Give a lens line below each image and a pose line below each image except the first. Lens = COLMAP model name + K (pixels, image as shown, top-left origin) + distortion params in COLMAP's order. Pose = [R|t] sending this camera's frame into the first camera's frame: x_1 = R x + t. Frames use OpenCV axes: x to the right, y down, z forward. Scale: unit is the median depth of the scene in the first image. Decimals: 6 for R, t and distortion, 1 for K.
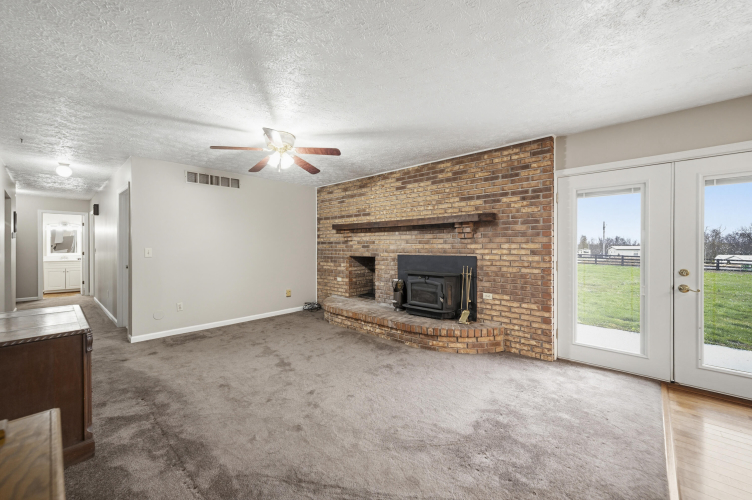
lens RADIAL K [[297.4, 0, 376.0], [0, 297.4, 250.0], [0, 0, 1]] dist [0.000840, 0.000032]
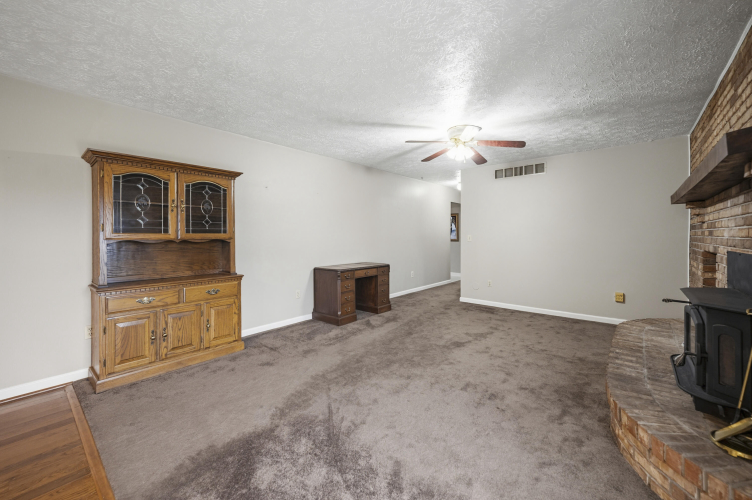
lens RADIAL K [[302.0, 0, 373.5], [0, 302.0, 233.2], [0, 0, 1]] dist [0.014230, -0.000017]
pose [[0.037832, -0.004989, -0.999272, 0.582429], [-0.011679, 0.999917, -0.005435, -0.001508], [0.999216, 0.011876, 0.037771, 0.501905]]
